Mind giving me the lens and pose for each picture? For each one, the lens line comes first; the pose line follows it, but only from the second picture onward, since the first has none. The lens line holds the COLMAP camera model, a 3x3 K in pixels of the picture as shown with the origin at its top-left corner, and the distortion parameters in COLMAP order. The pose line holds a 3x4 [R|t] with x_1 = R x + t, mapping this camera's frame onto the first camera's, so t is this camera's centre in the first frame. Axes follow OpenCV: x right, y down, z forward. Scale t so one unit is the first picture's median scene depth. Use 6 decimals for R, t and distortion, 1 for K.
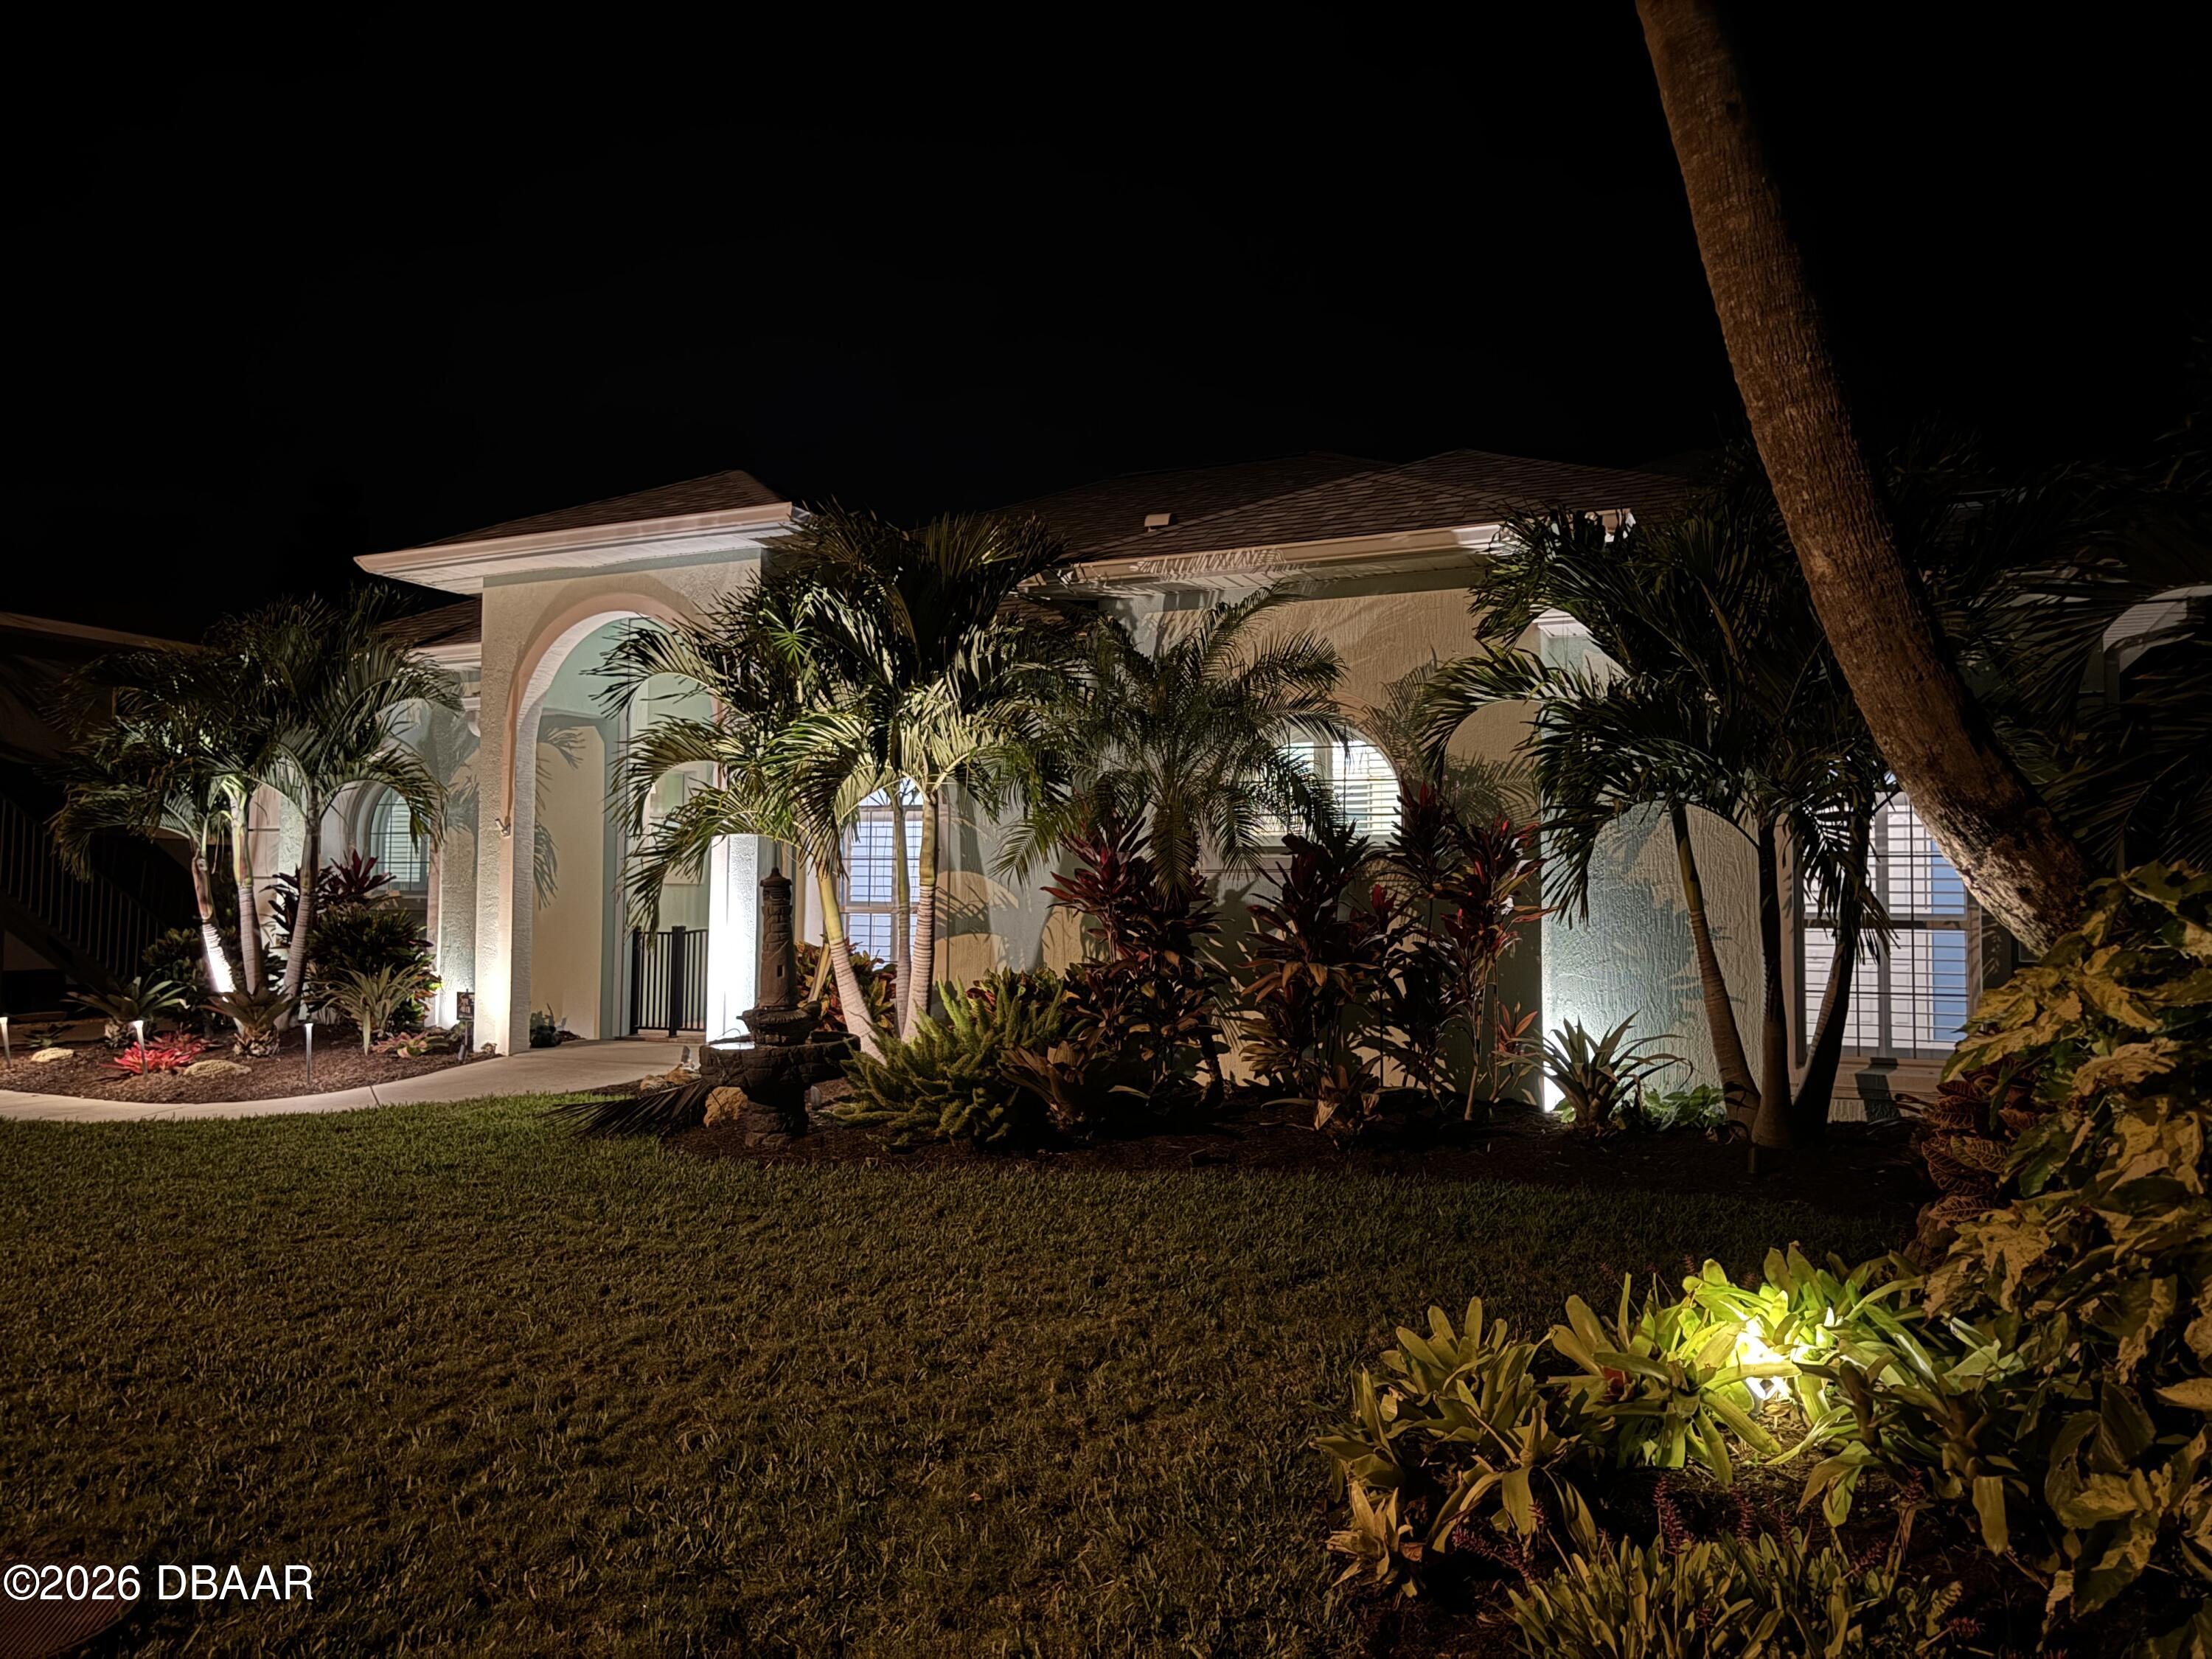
lens RADIAL K [[1574.0, 0, 1110.2], [0, 1574.0, 834.9], [0, 0, 1]] dist [0.006776, 0.001896]
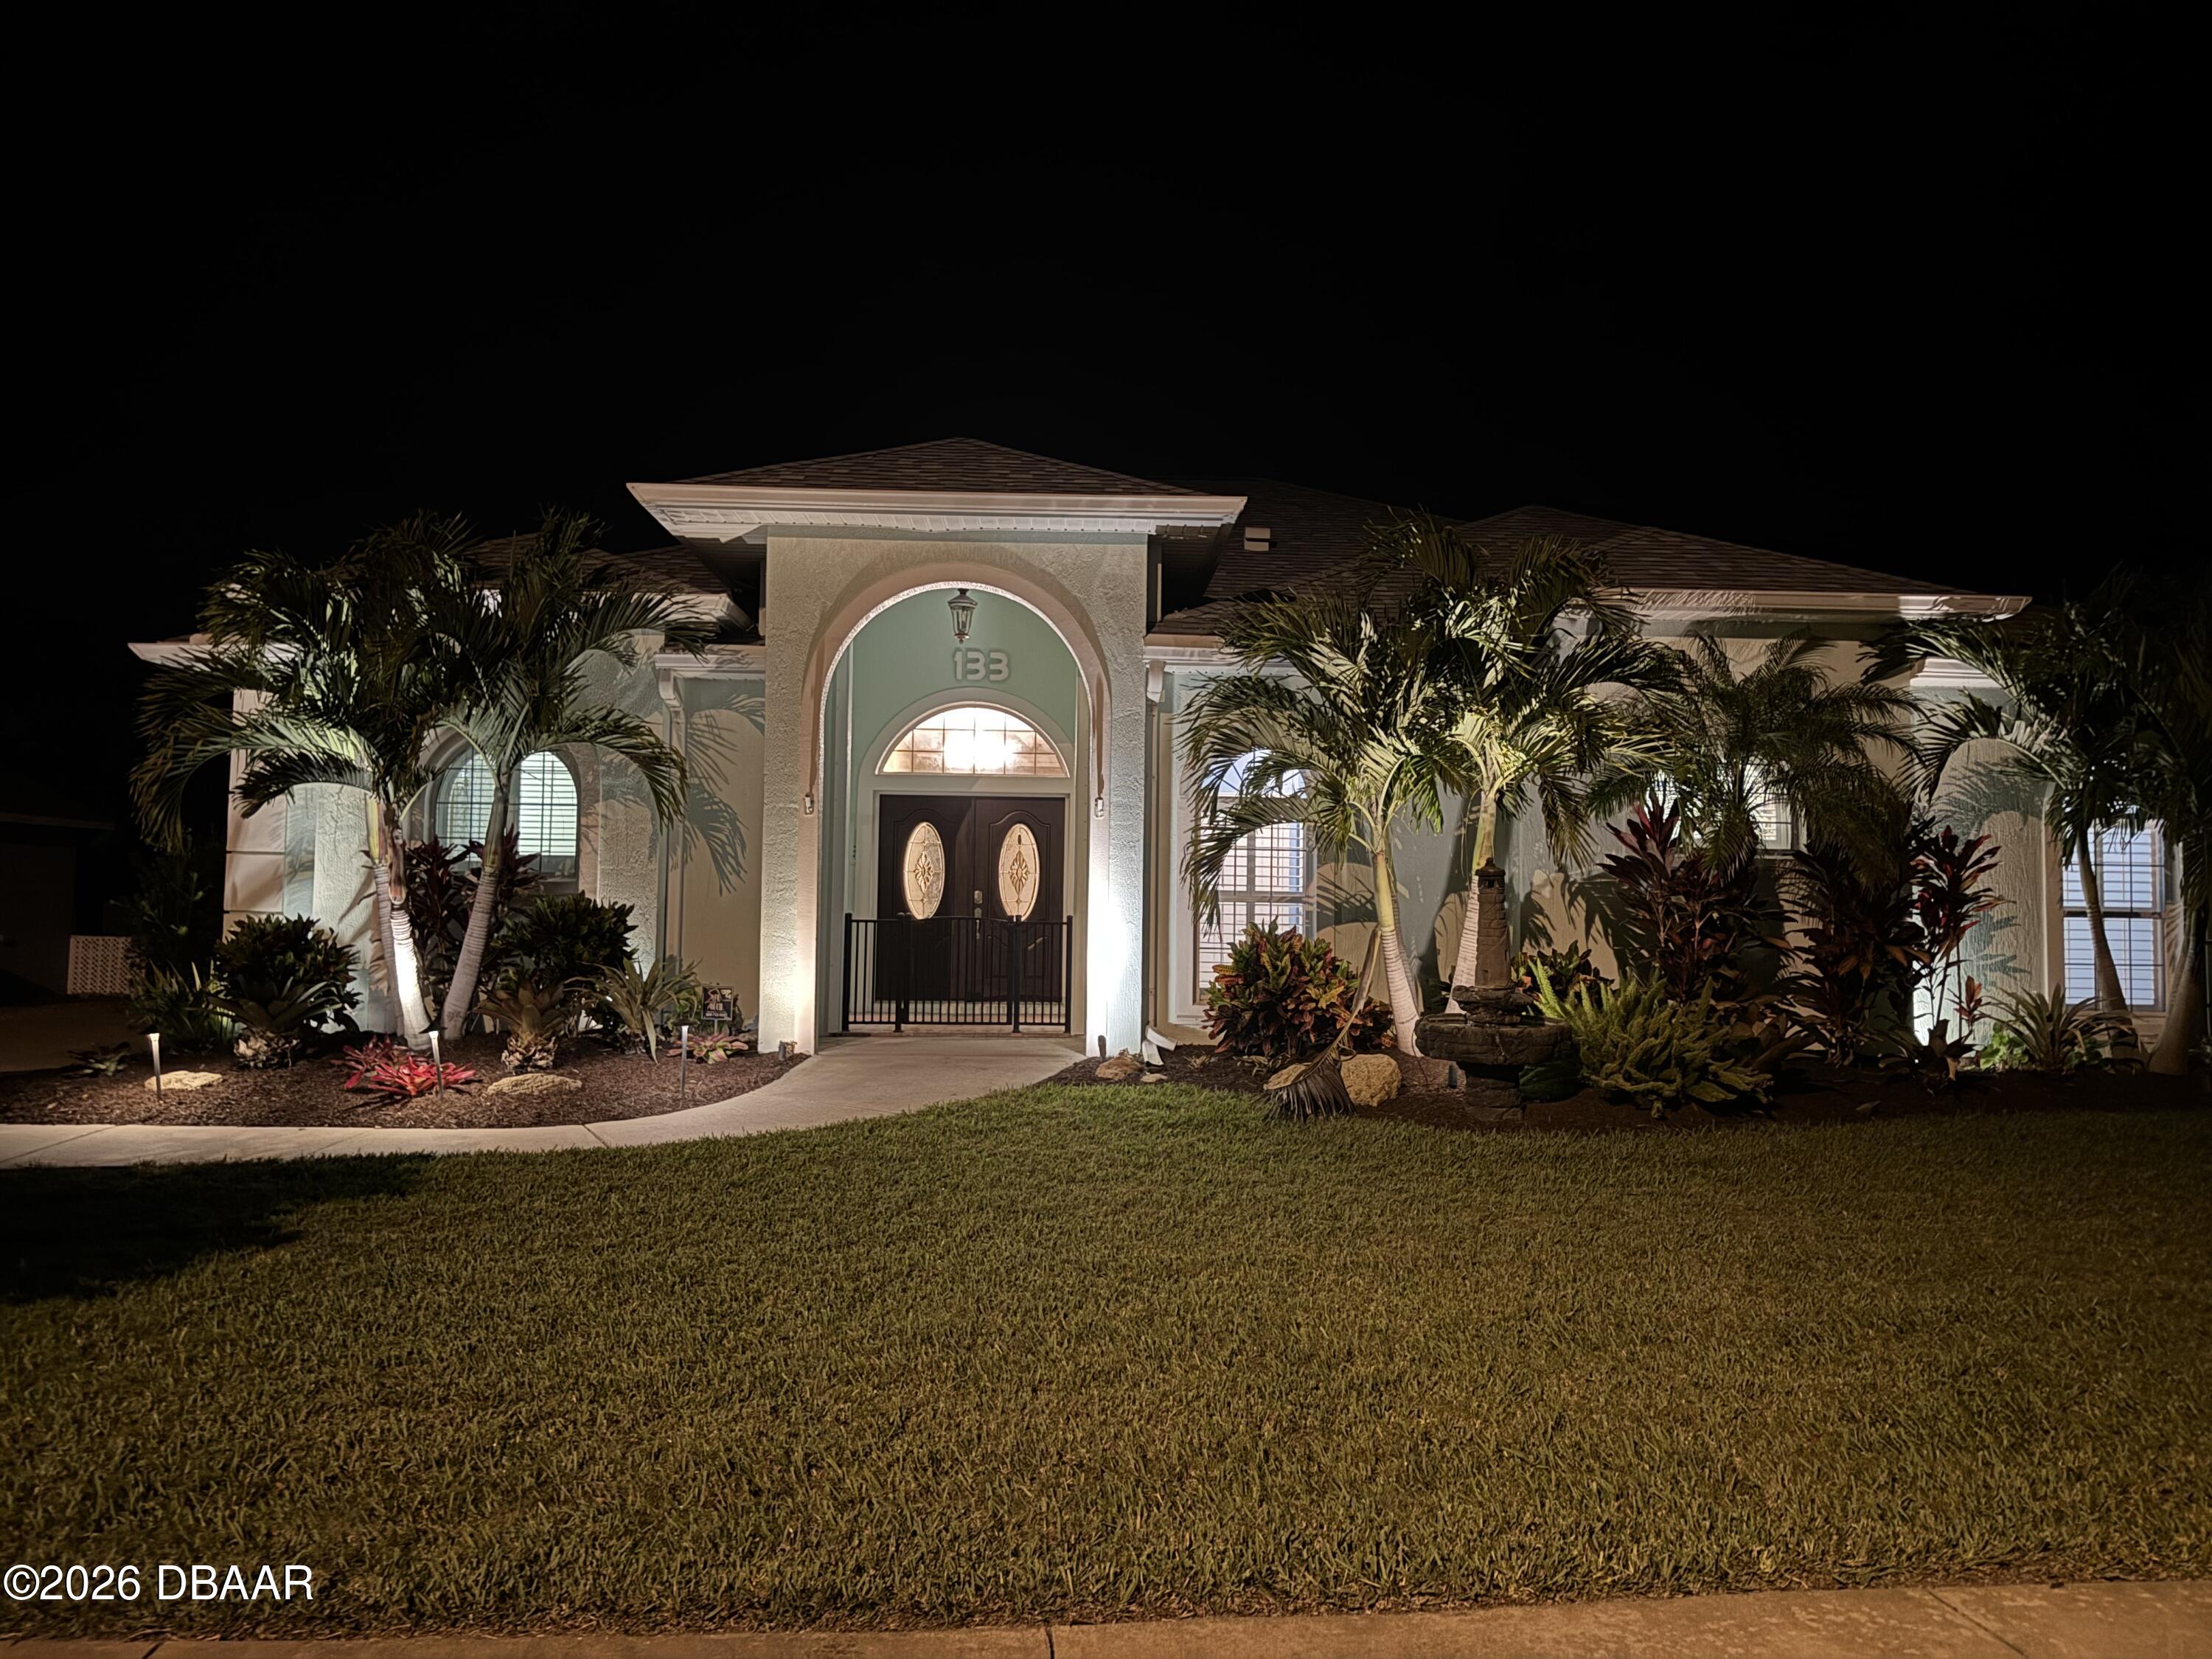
lens RADIAL K [[1574.0, 0, 1110.2], [0, 1574.0, 824.5], [0, 0, 1]] dist [0.006776, 0.001896]
pose [[0.903320, 0.023697, 0.428313, -0.684240], [-0.026558, 0.999647, 0.000704, 0.000953], [-0.428145, -0.012012, 0.903630, 0.115079]]
